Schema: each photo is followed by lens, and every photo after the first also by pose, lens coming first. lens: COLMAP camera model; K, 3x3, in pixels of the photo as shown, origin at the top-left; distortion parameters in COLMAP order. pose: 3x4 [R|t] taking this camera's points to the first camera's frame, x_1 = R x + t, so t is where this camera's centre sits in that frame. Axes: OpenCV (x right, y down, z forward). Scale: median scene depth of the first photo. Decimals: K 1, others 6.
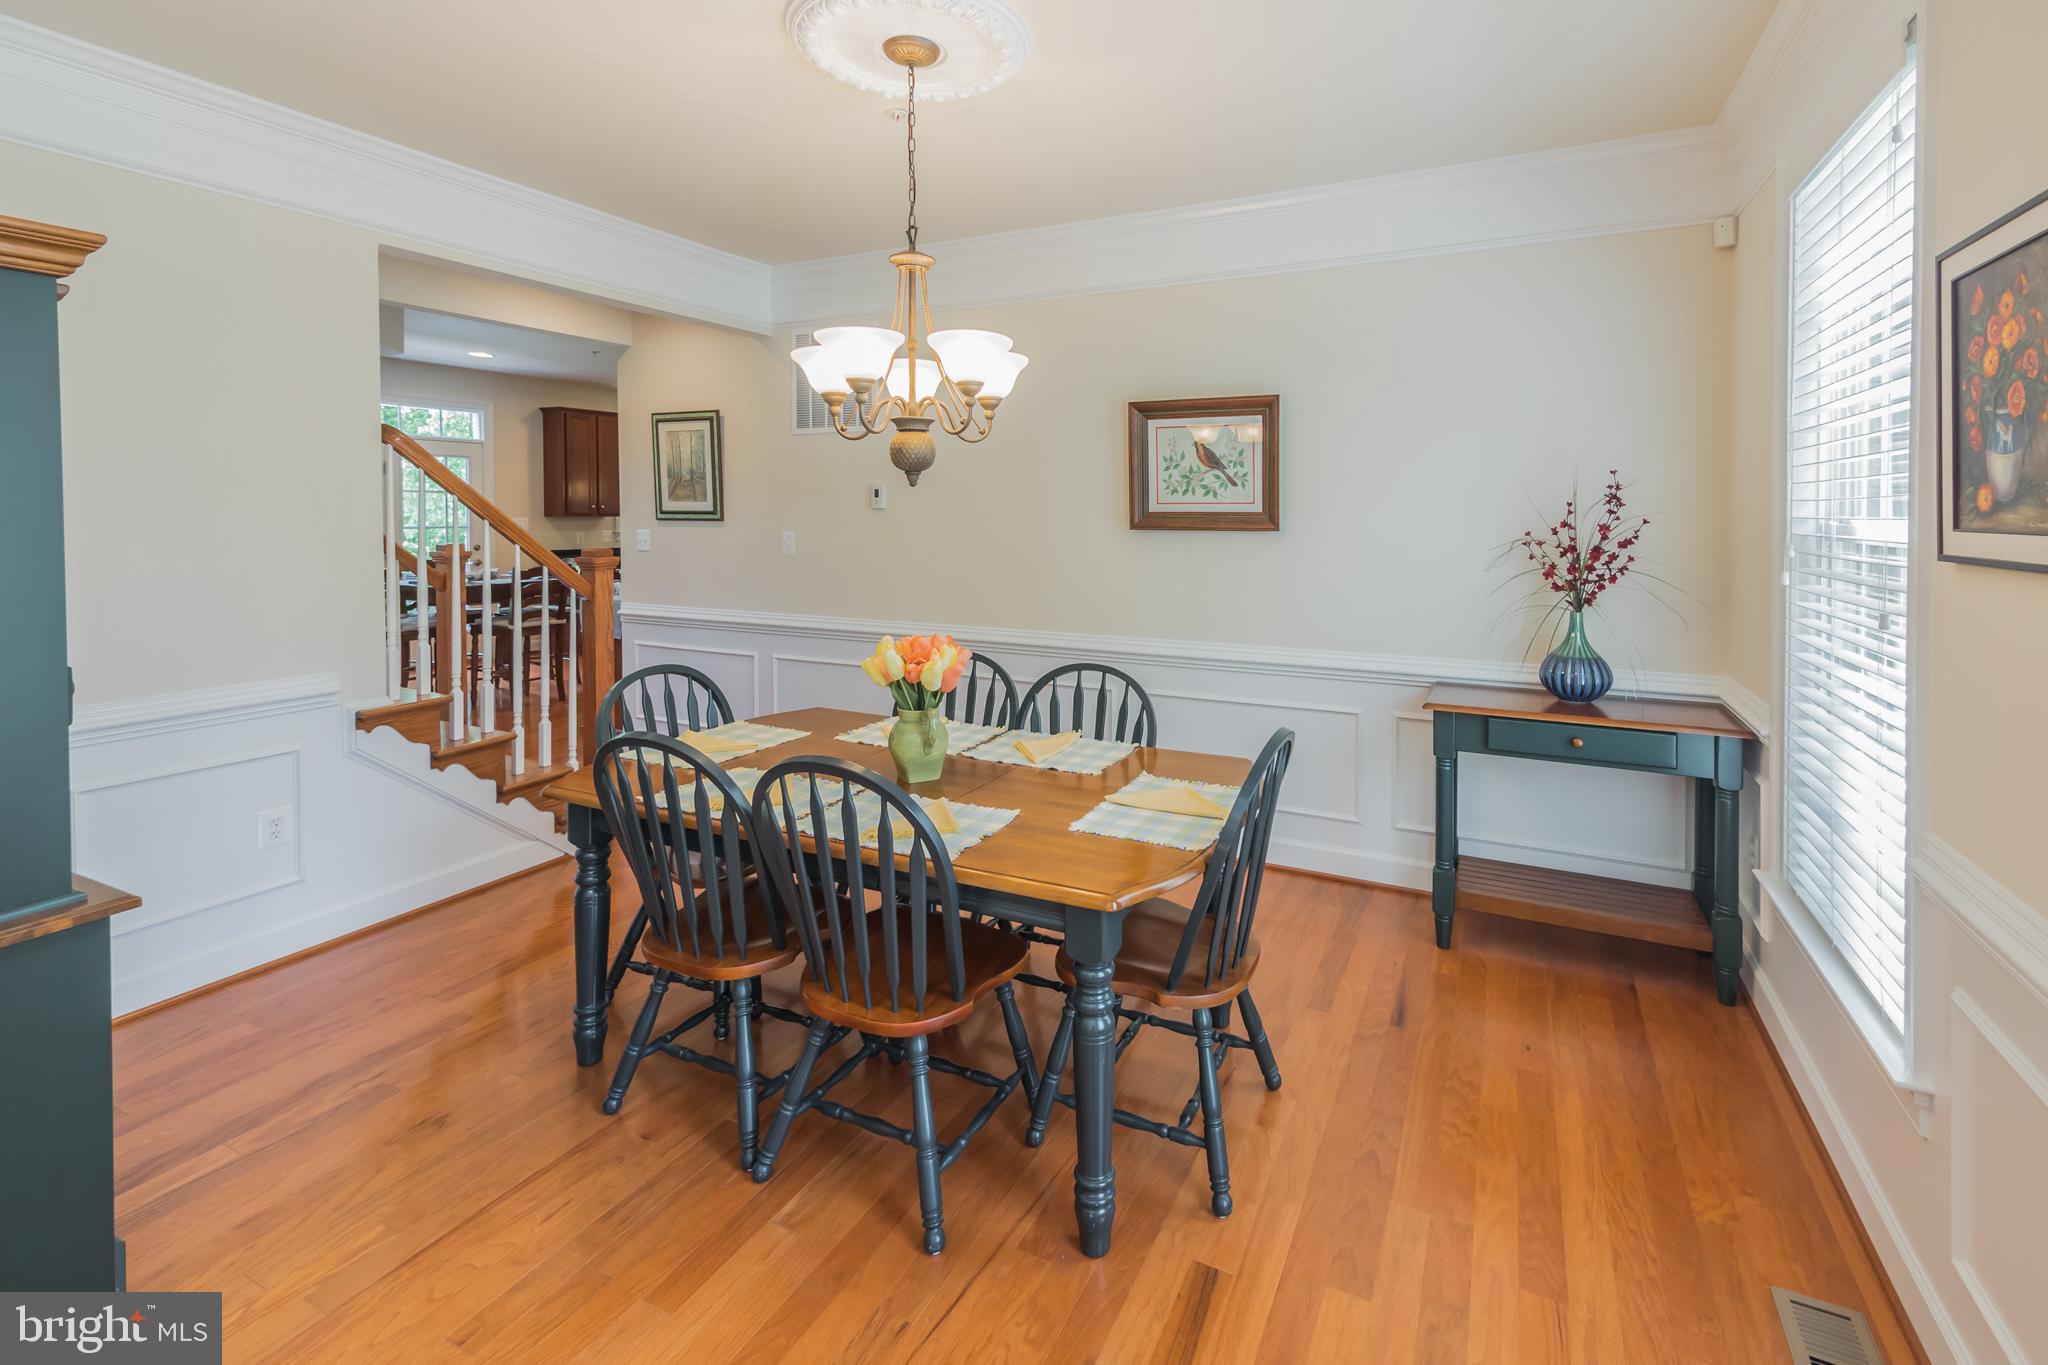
lens RADIAL K [[935.0, 0, 1056.7], [0, 935.0, 507.2], [0, 0, 1]] dist [0.000482, -0.000532]
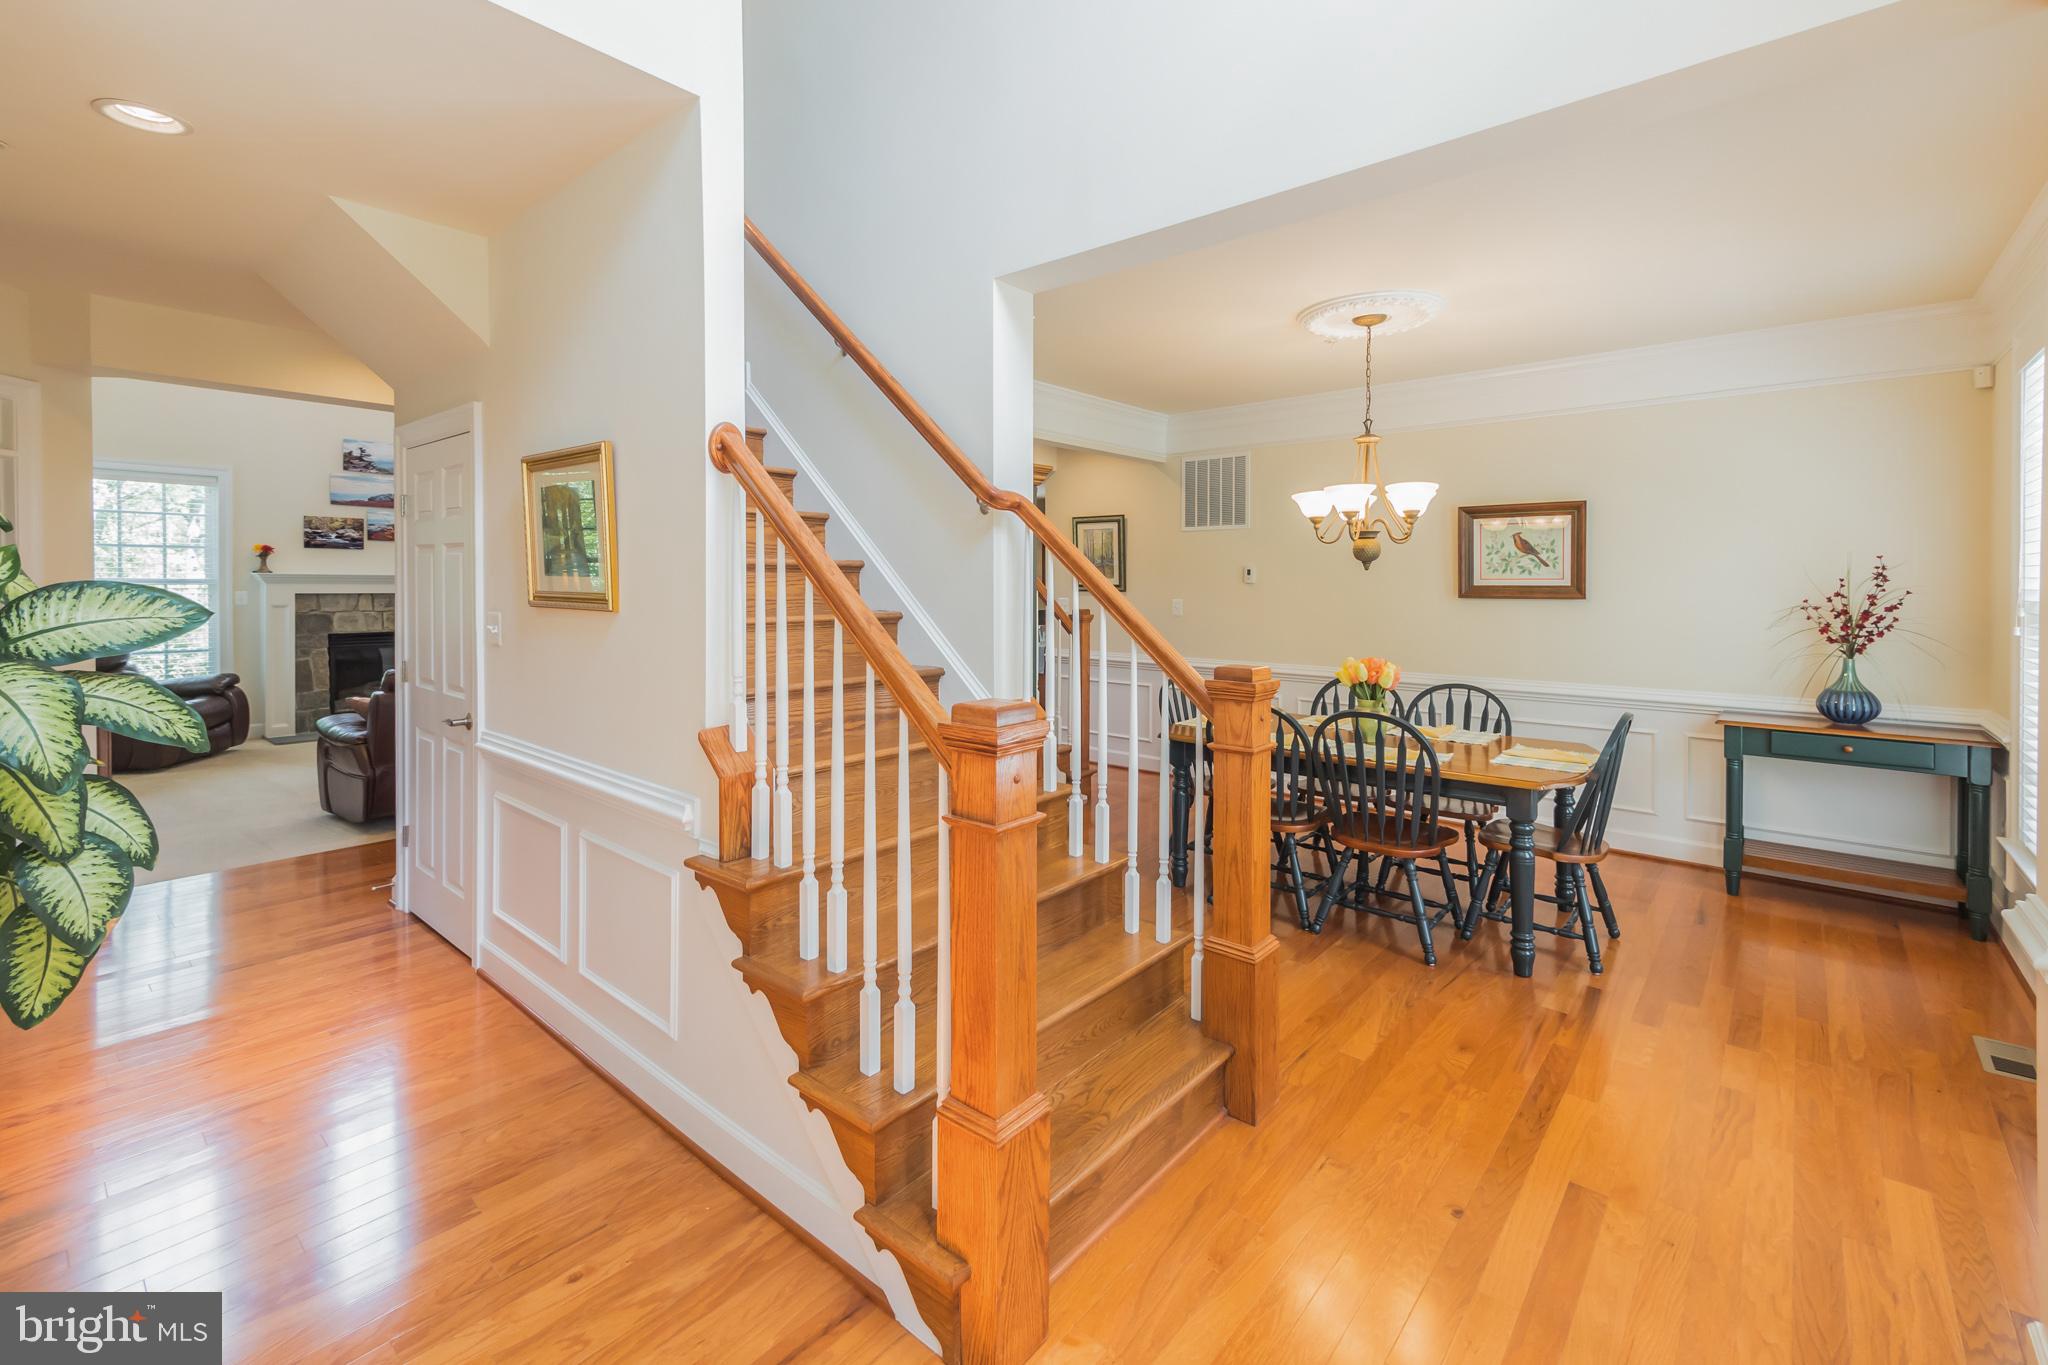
lens RADIAL K [[883.5, 0, 987.5], [0, 883.5, 580.7], [0, 0, 1]] dist [-0.000478, -0.001054]
pose [[0.959094, -0.000458, -0.283088, -0.293950], [0.000219, 1.000000, -0.000875, -0.001254], [0.283089, 0.000777, 0.959093, -0.608043]]
